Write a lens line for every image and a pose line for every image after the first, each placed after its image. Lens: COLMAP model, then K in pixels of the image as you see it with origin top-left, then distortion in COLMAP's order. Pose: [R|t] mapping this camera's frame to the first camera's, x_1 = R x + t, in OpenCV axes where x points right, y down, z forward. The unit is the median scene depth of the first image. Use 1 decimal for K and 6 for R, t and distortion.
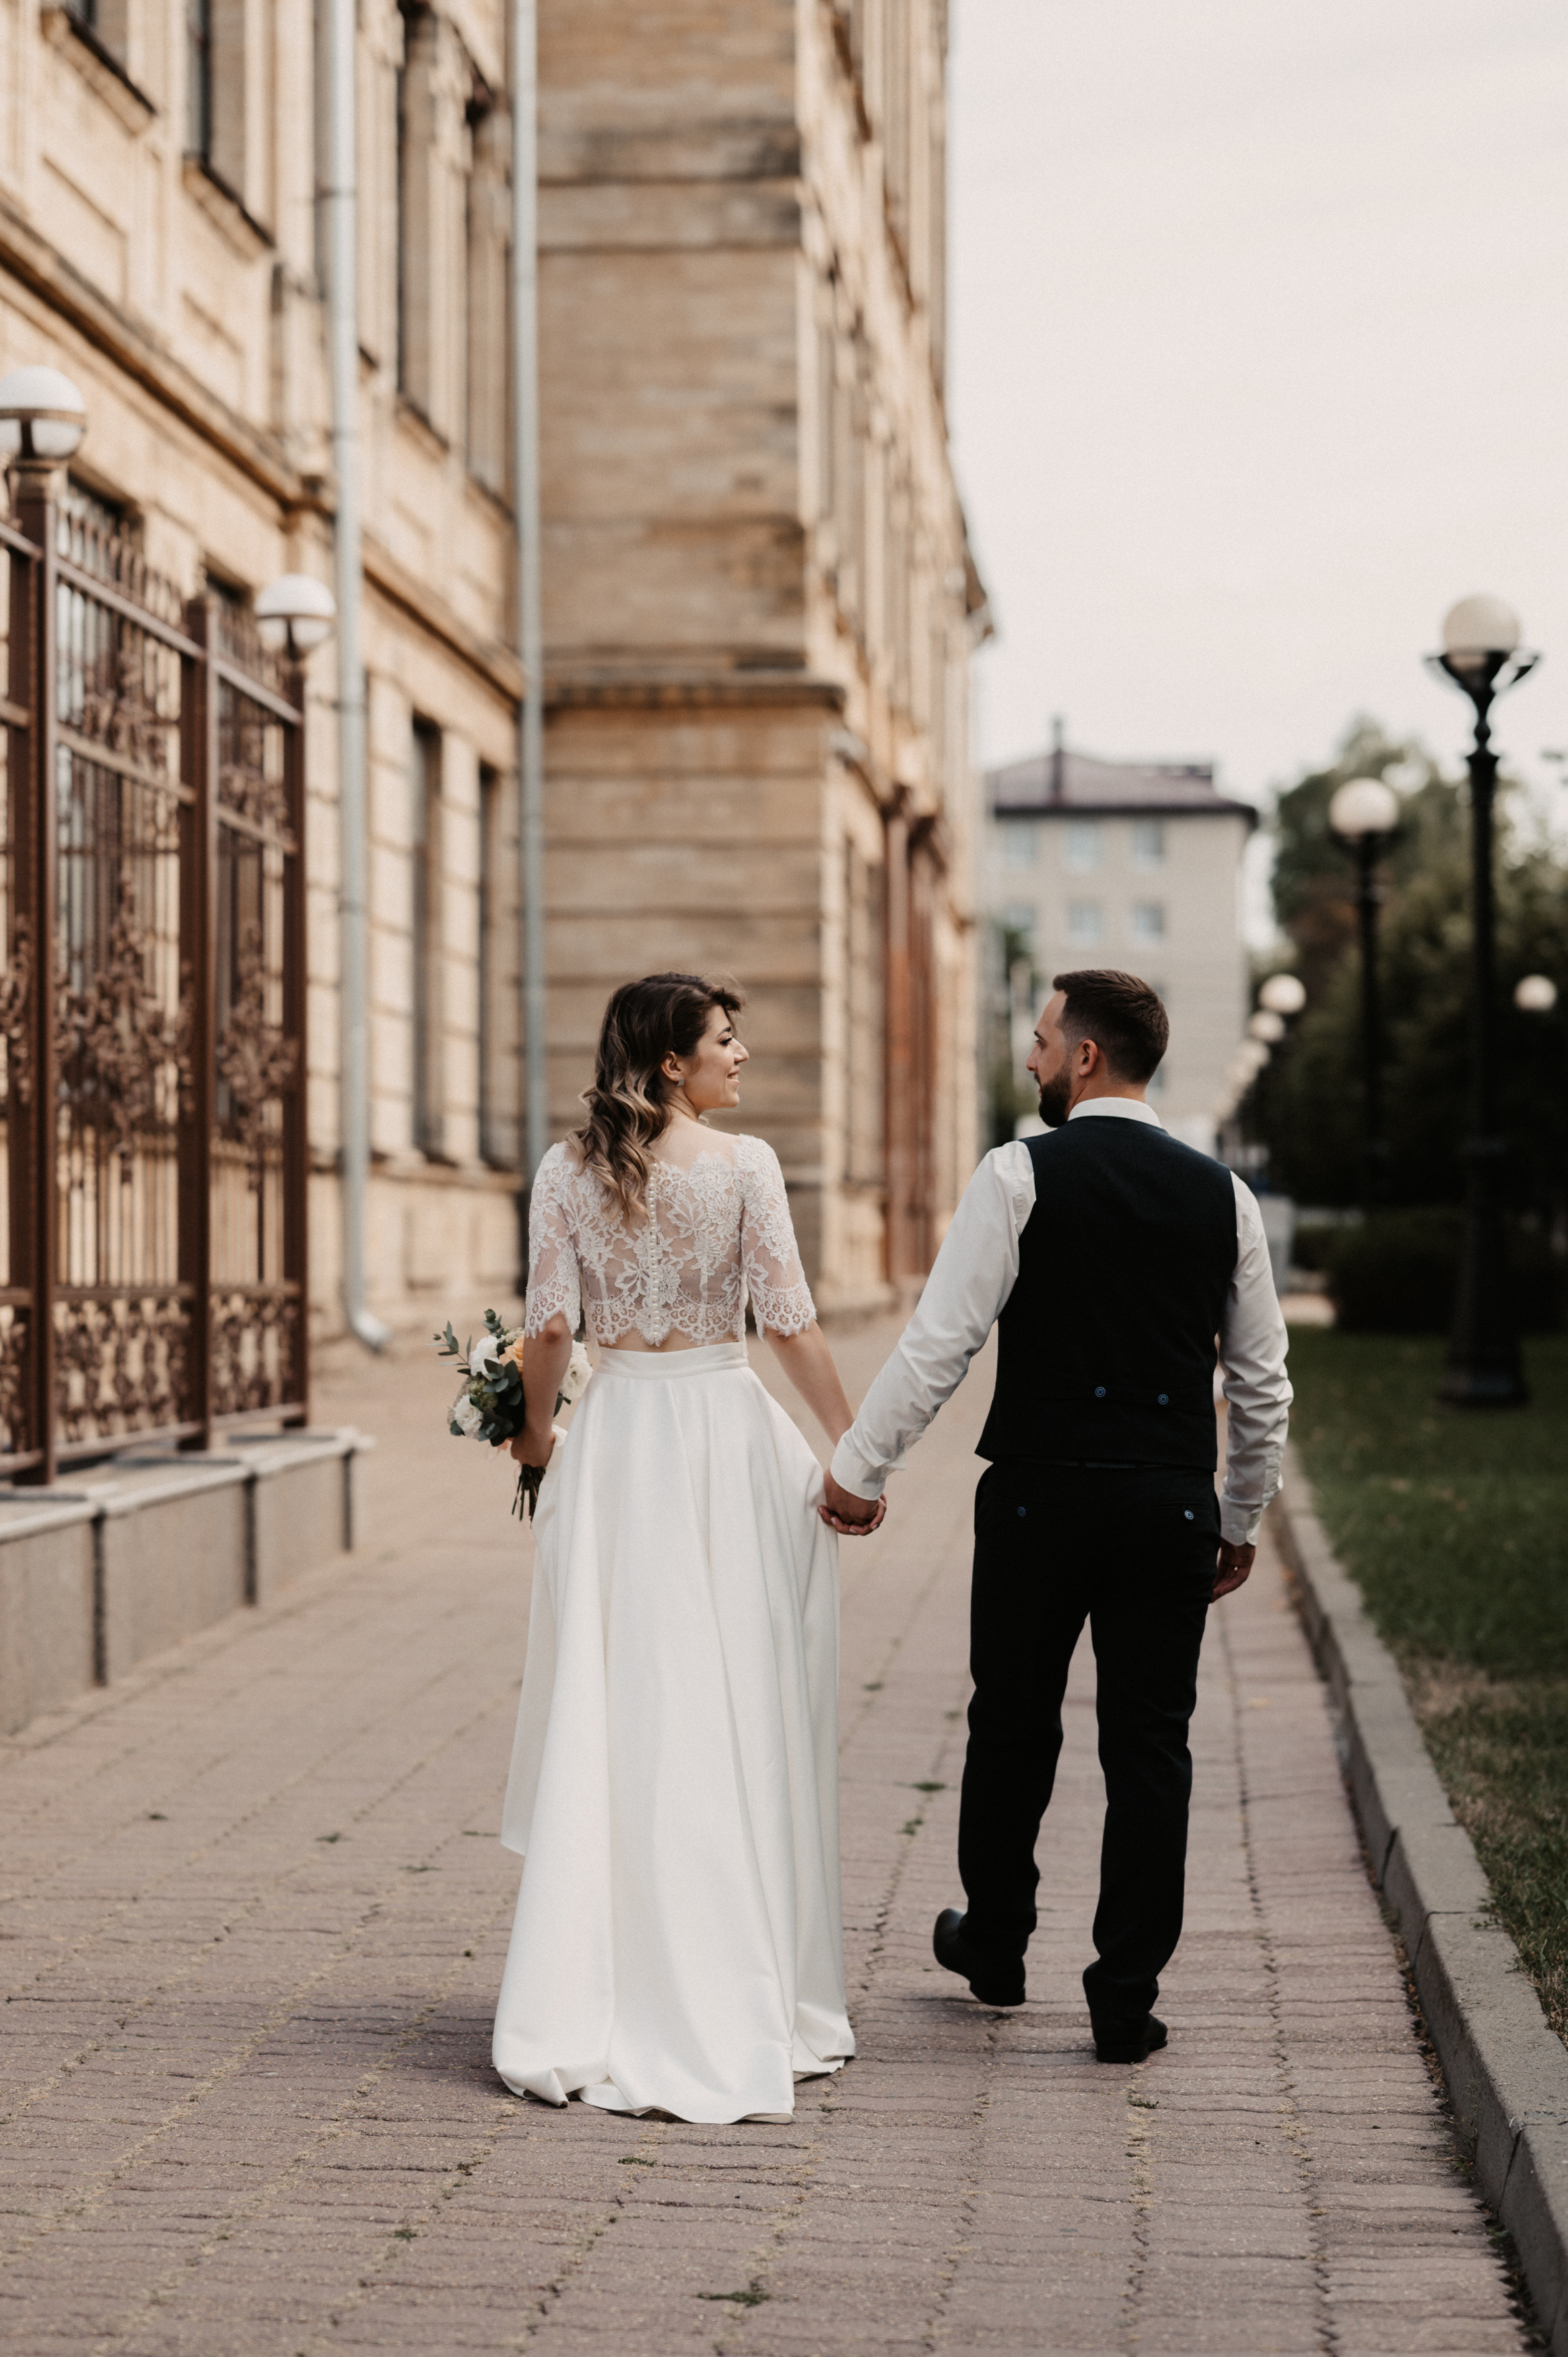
lens RADIAL K [[5661.0, 0, 784.0], [0, 5661.0, 1178.5], [0, 0, 1]] dist [-0.087068, -0.048282]
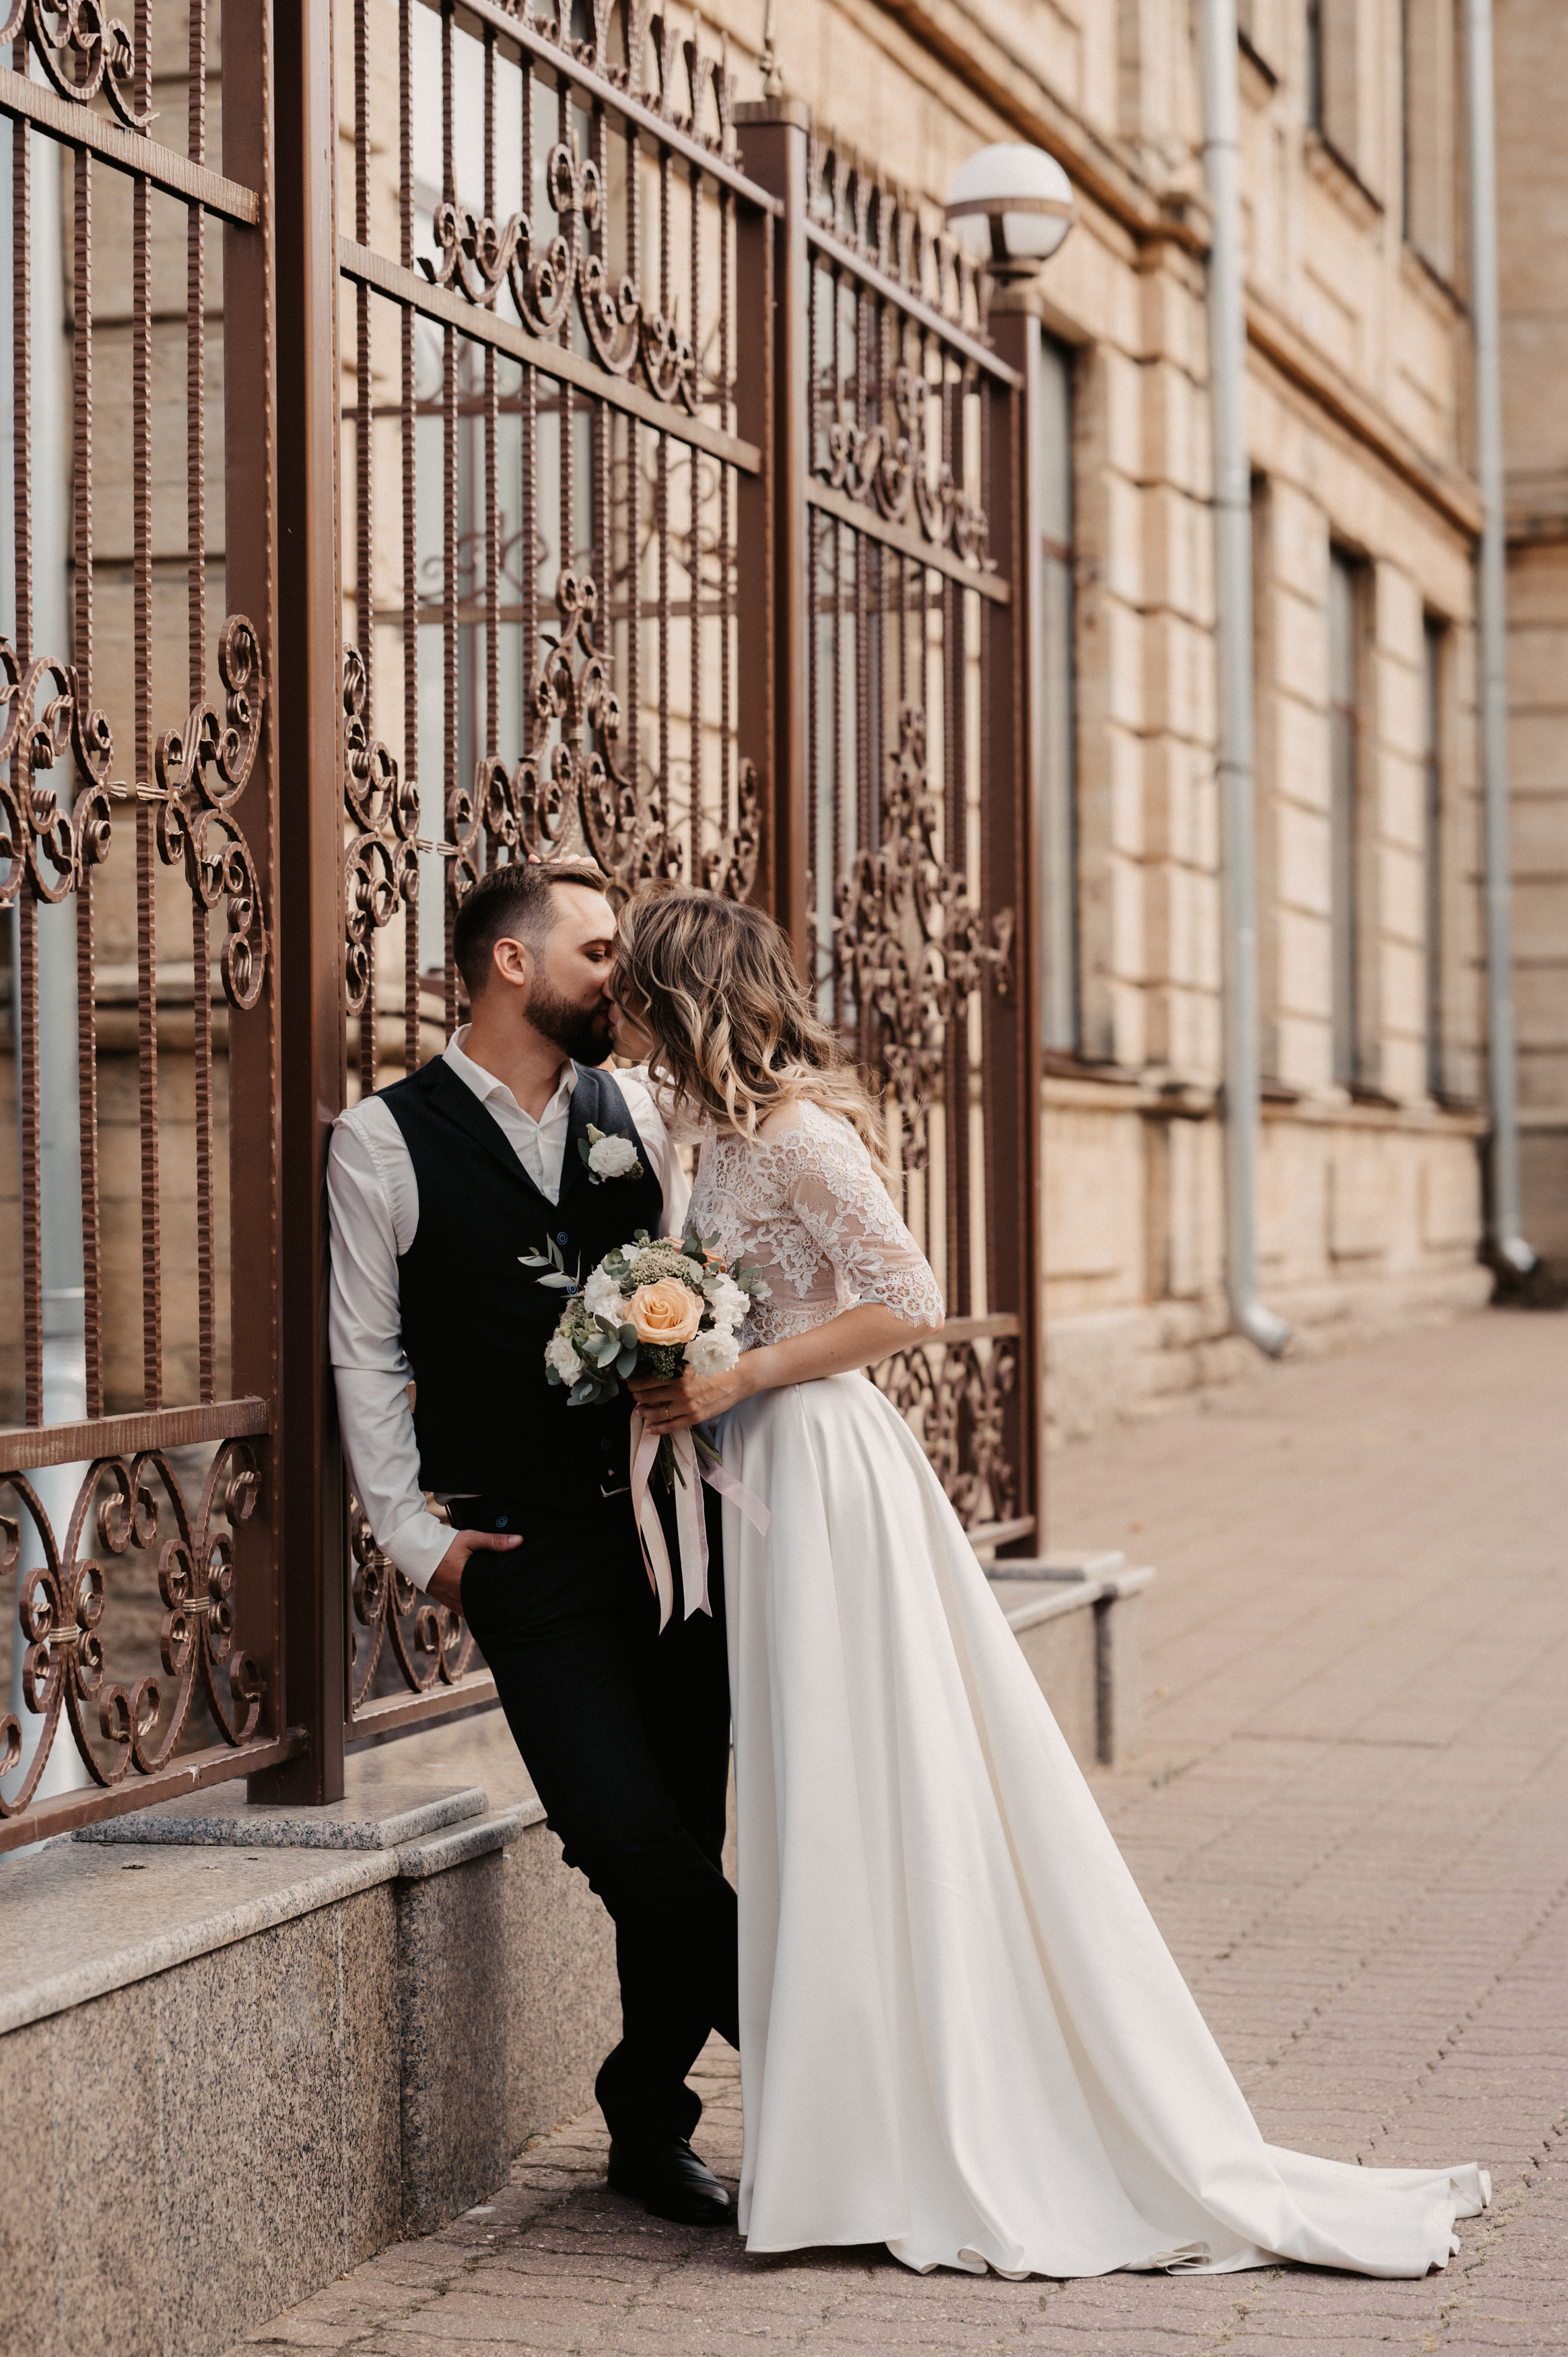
lens RADIAL K [[5426.3, 0, 784.0], [0, 5426.3, 1178.5], [0, 0, 1]] dist [-0.027017, 0.070185]
pose [[0.983060, -0.006275, -0.183179, -0.002703], [0.008521, 0.999898, 0.011475, -0.001612], [0.183088, -0.012841, 0.983013, 0.245022]]
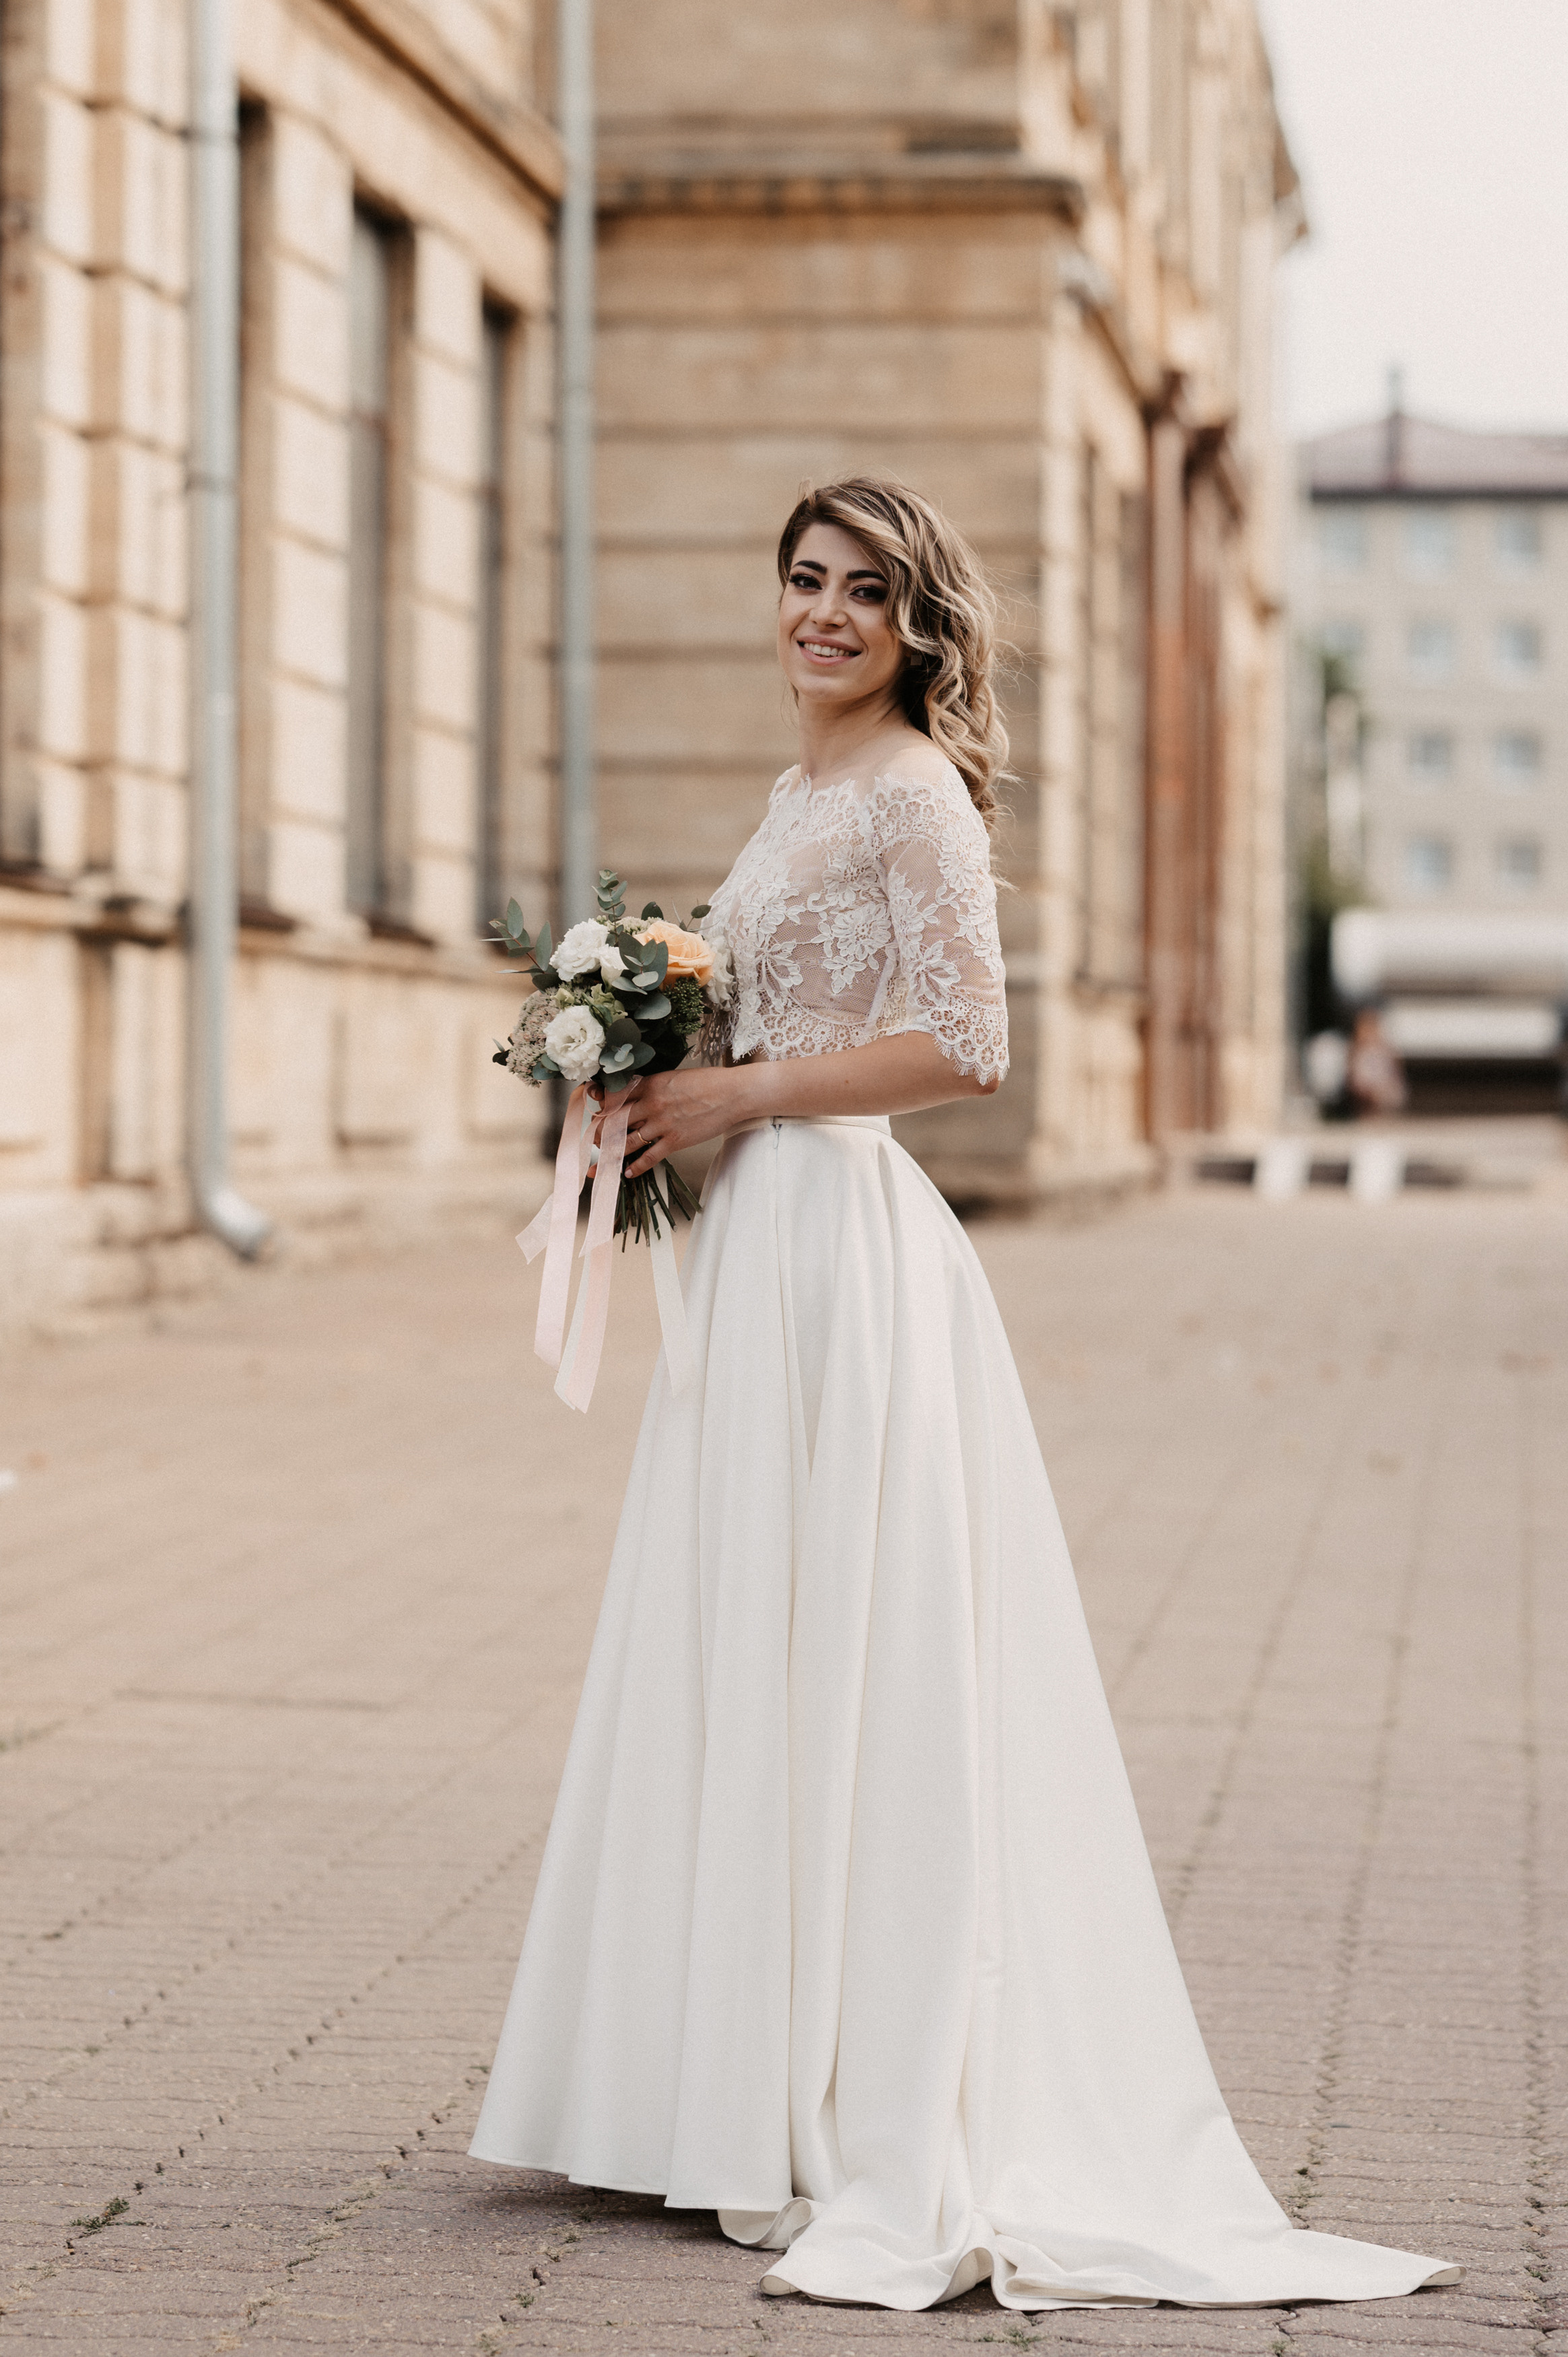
lens RADIAL K [[7306.2, 0, 784.6], [0, 7306.2, 1073.9], [0, 0, 1]] dist [-0.095282, -0.083135]
pose [[0.999424, 0.008300, -0.032919, 0.006160], [-0.007983, 0.999921, 0.009751, 0.003921], [0.032997, -0.009482, 0.999410, 0.233519]]
